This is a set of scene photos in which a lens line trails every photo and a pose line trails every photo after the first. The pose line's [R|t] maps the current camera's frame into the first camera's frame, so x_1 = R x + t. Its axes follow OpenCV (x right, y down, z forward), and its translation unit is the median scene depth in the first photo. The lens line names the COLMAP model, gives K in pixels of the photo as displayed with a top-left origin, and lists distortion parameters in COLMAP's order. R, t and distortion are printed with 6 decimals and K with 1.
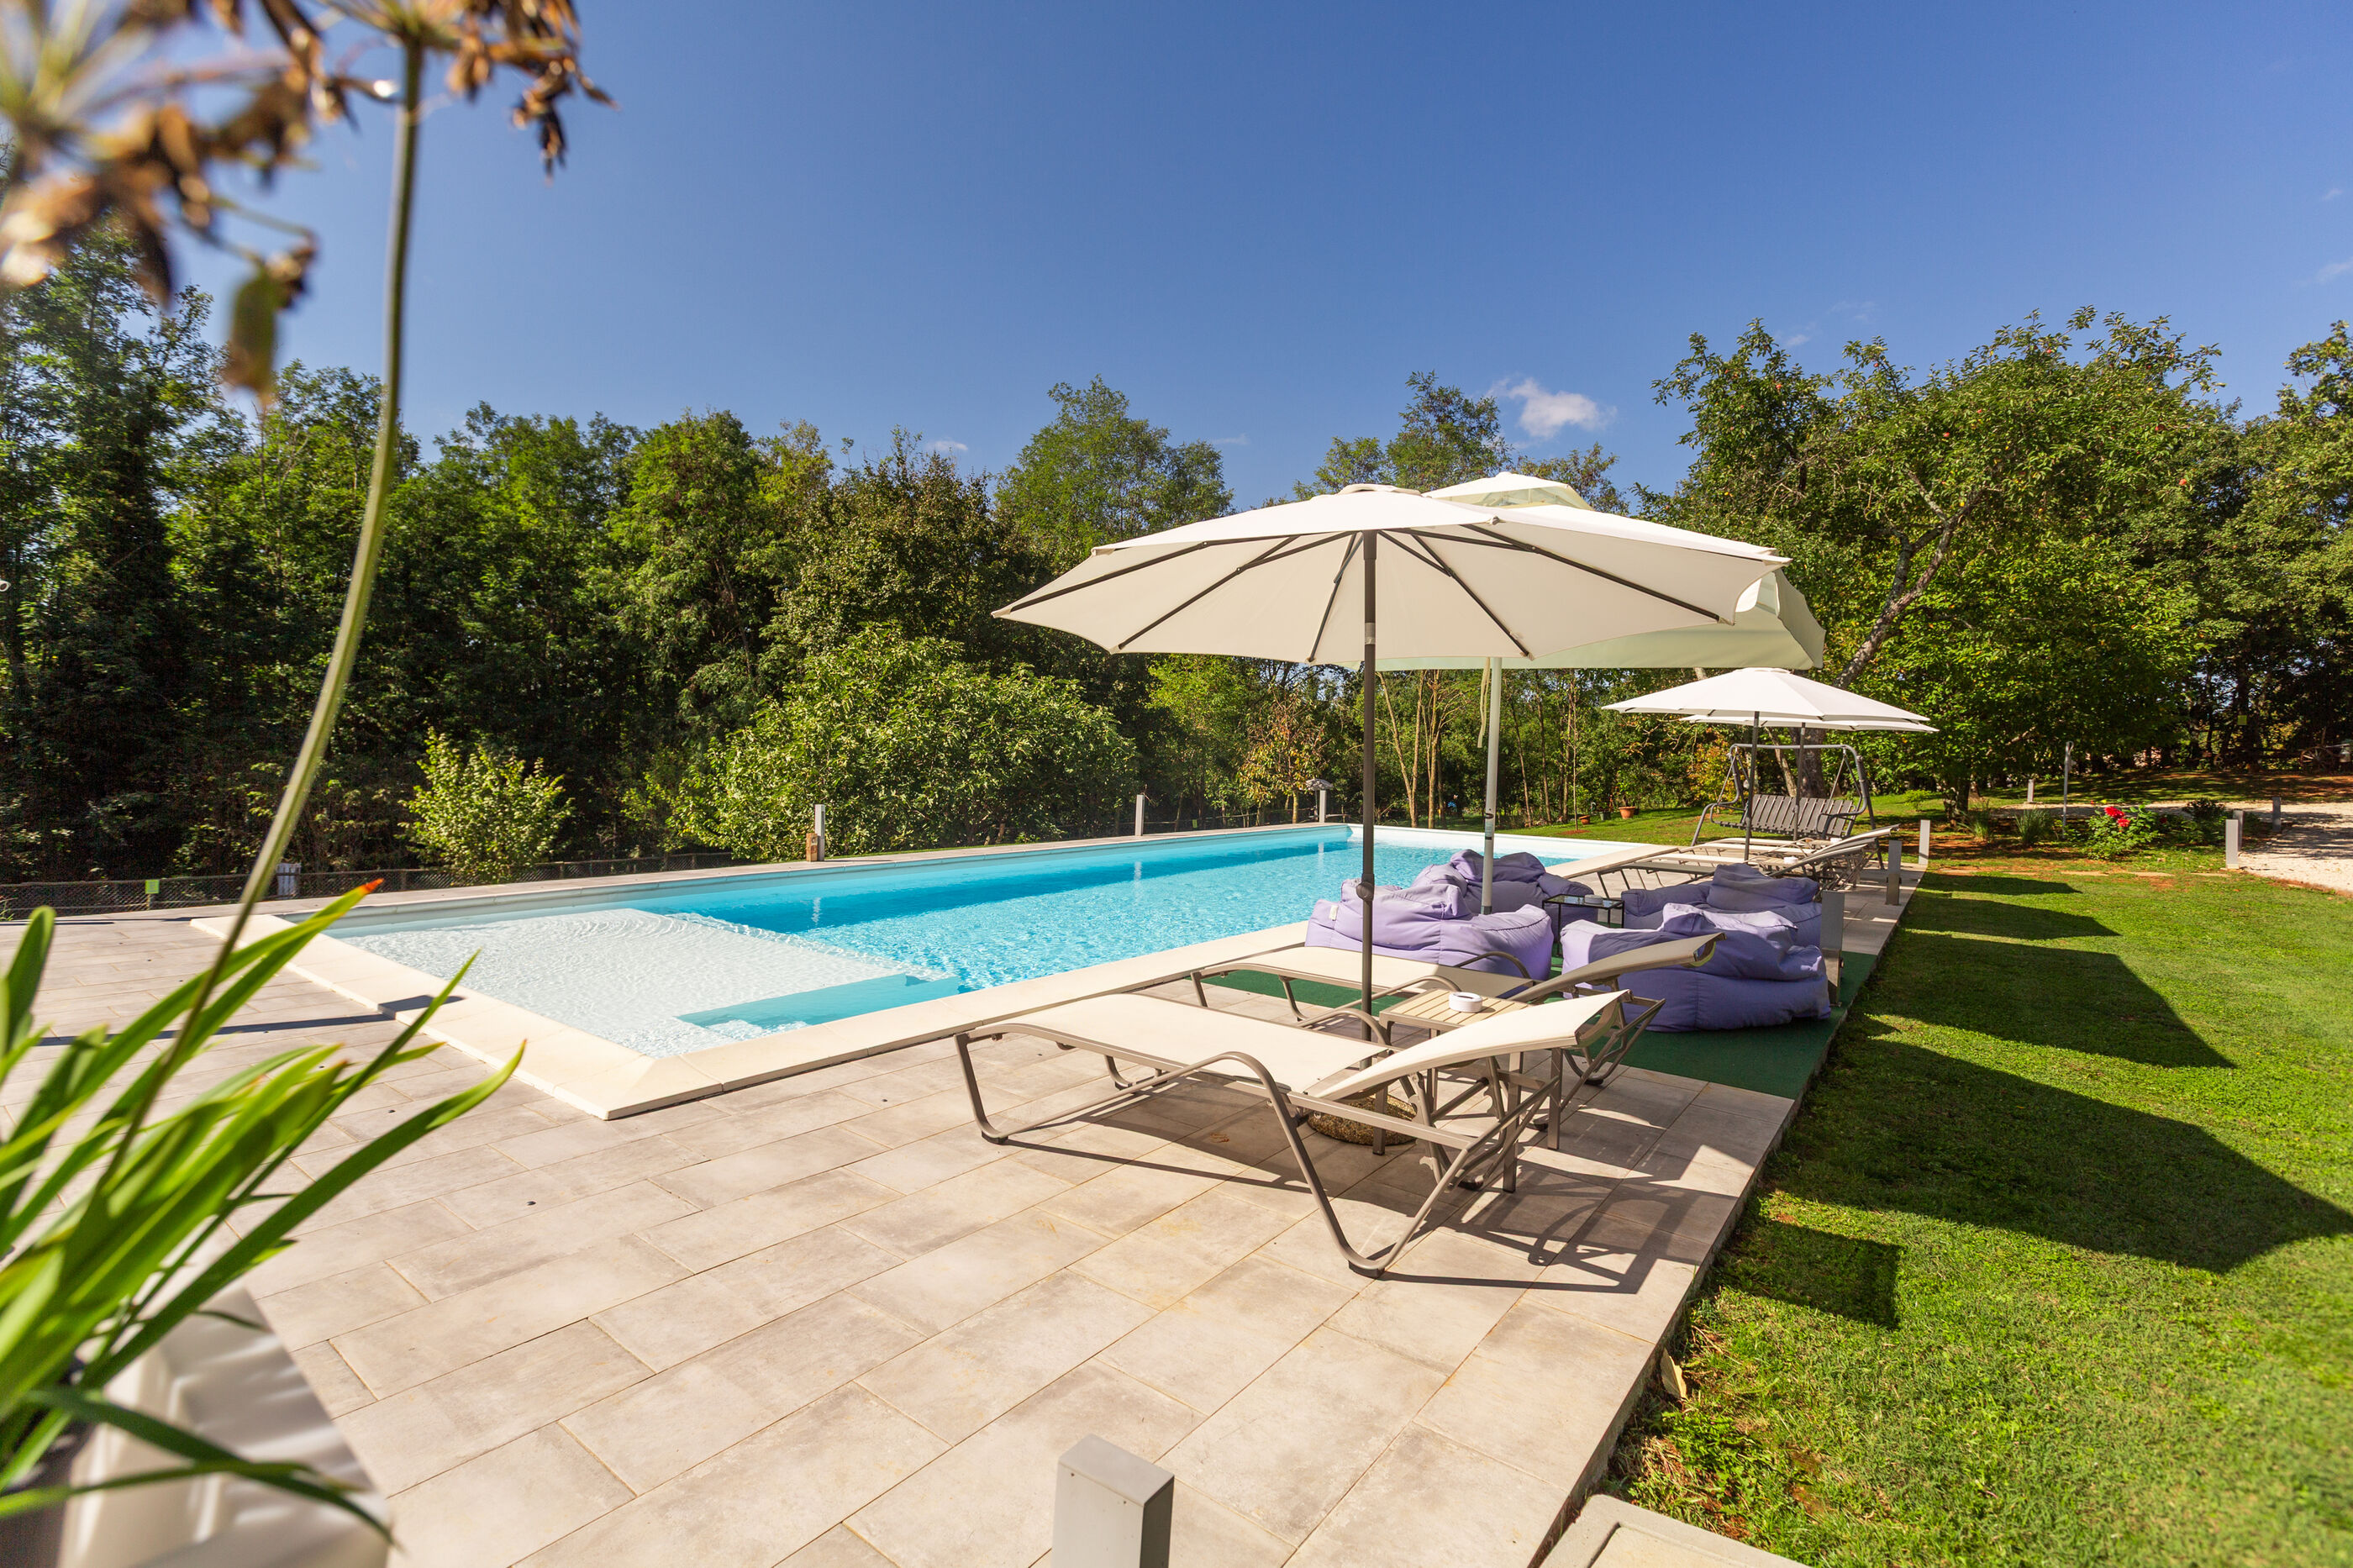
lens RADIAL K [[1078.7, 0, 1182.8], [0, 1078.7, 768.3], [0, 0, 1]] dist [0.003362, 0.000467]
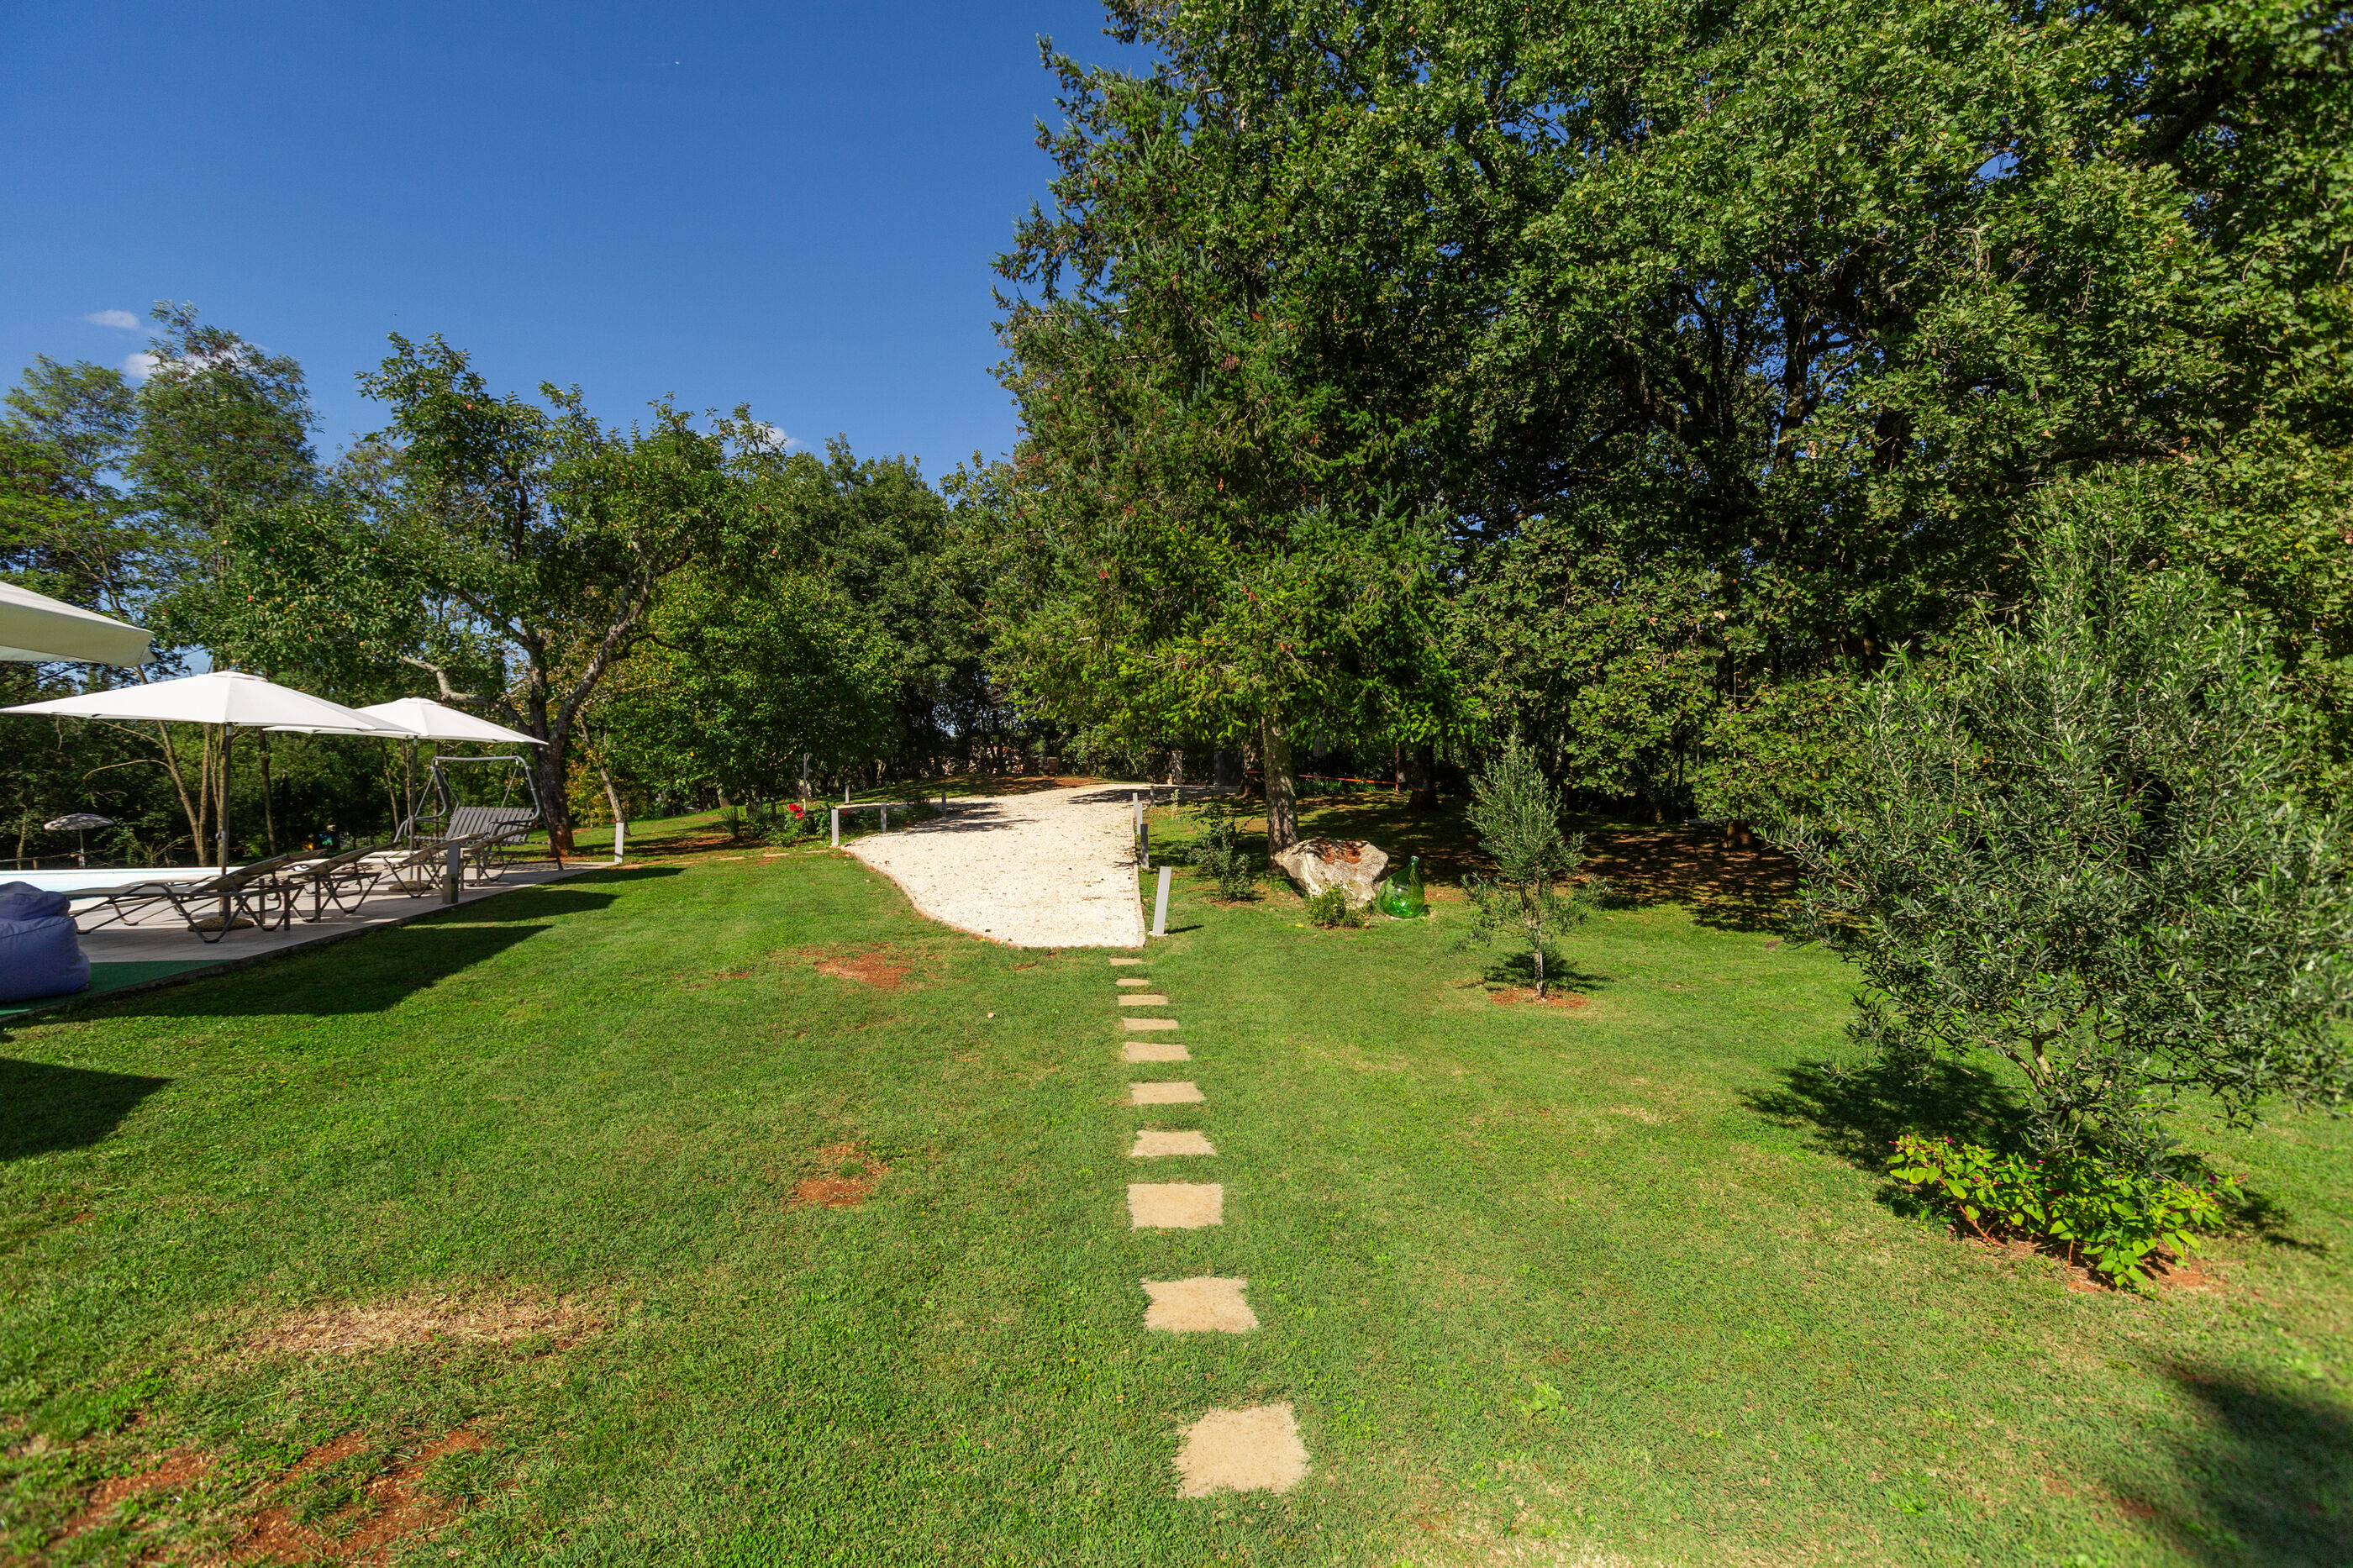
lens RADIAL K [[1058.4, 0, 1178.6], [0, 1058.4, 769.9], [0, 0, 1]] dist [-0.000356, -0.000151]
pose [[0.645923, -0.018555, 0.763177, 0.166938], [0.030133, 0.999545, -0.001201, 0.008697], [-0.762807, 0.023773, 0.646189, -0.119729]]
